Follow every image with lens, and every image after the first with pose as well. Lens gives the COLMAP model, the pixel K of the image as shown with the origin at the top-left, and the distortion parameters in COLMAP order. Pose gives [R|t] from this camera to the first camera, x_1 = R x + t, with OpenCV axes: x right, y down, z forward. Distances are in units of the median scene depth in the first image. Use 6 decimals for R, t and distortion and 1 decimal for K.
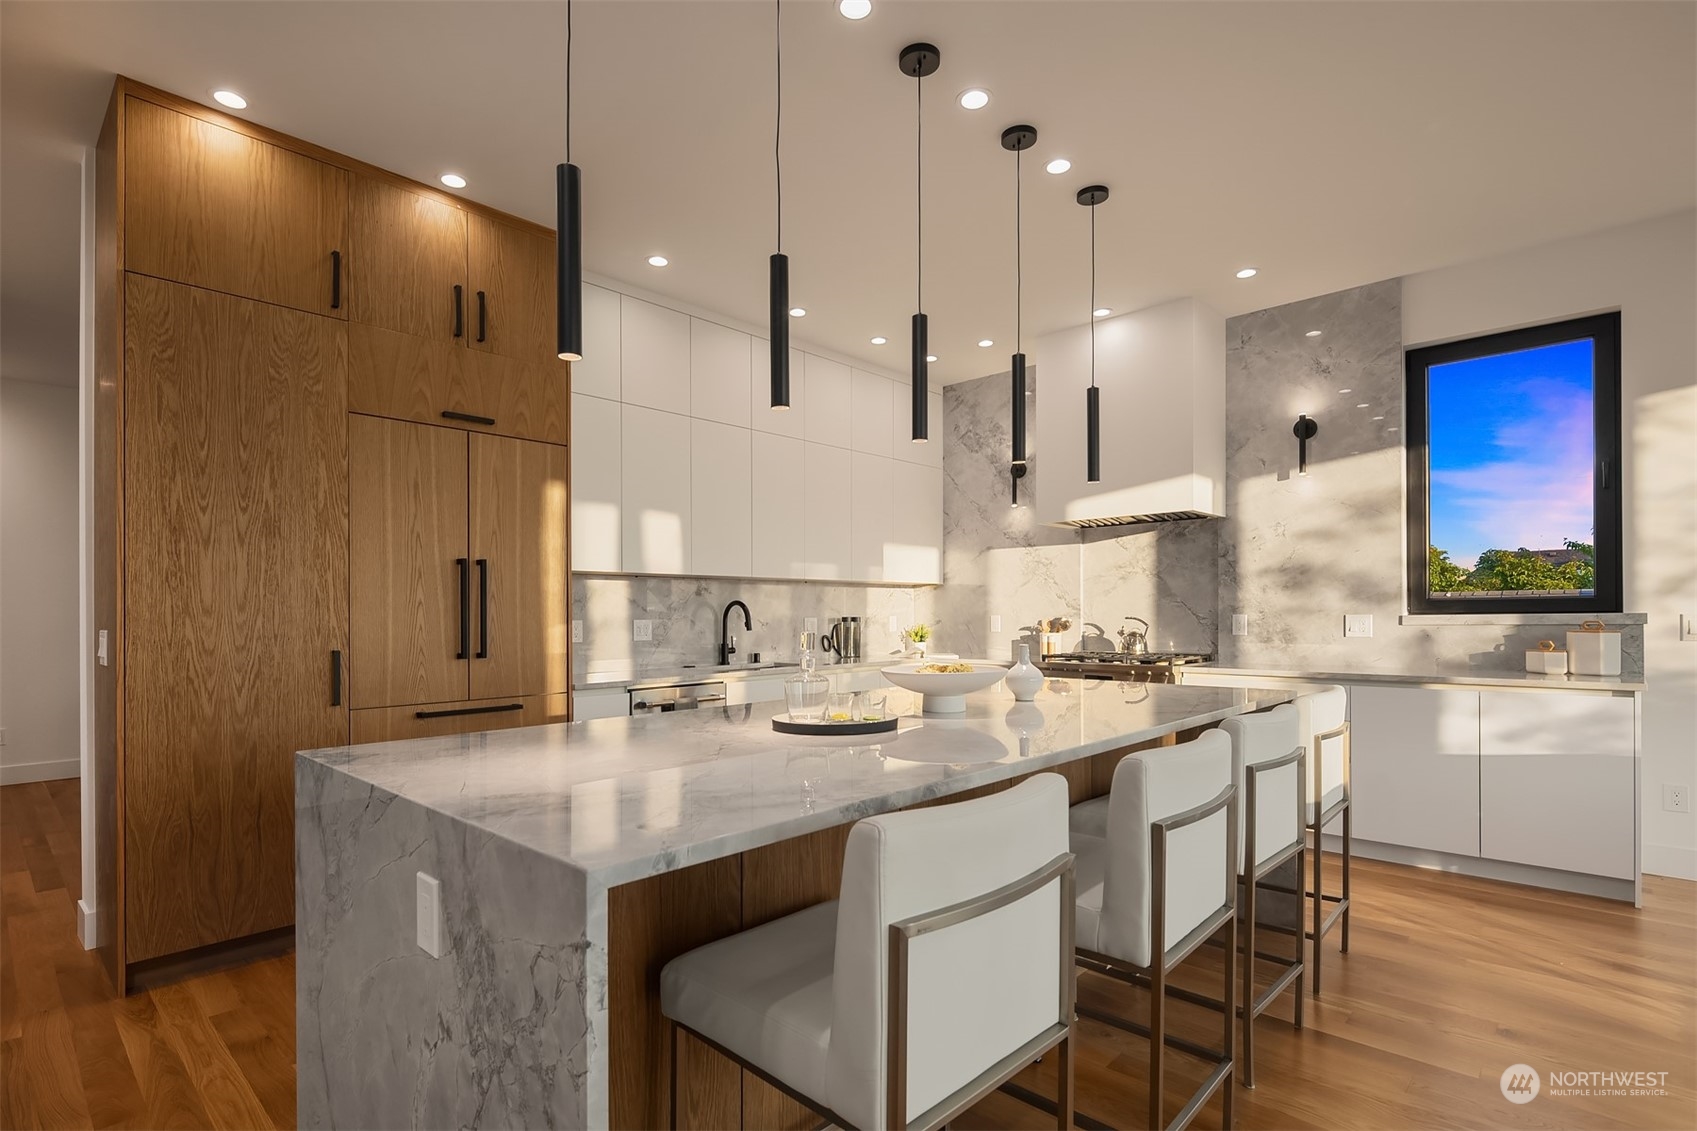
lens RADIAL K [[833.4, 0, 830.3], [0, 833.4, 615.8], [0, 0, 1]] dist [0.003982, 0.000134]
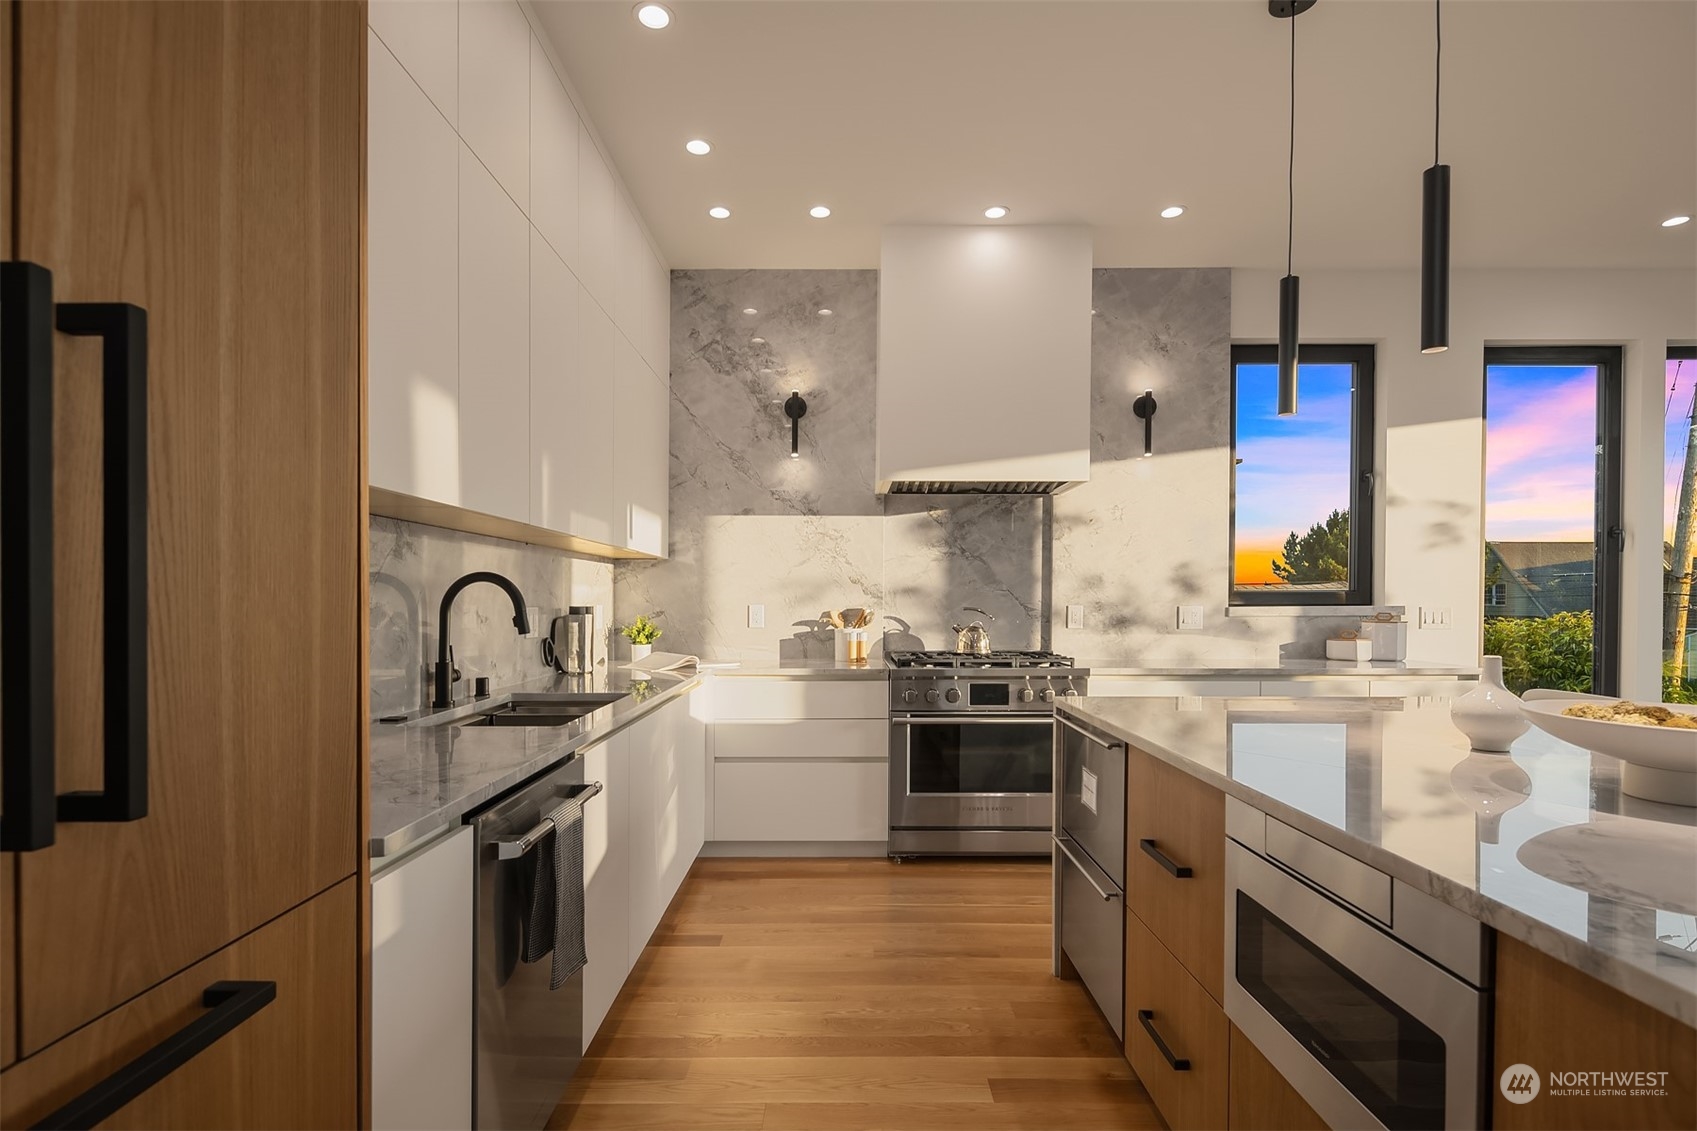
lens RADIAL K [[833.4, 0, 841.2], [0, 833.4, 617.2], [0, 0, 1]] dist [0.003982, 0.000134]
pose [[0.723897, -0.005633, 0.689885, -0.269561], [-0.004267, 0.999911, 0.012642, 0.000717], [-0.689894, -0.012095, 0.723809, 0.464028]]
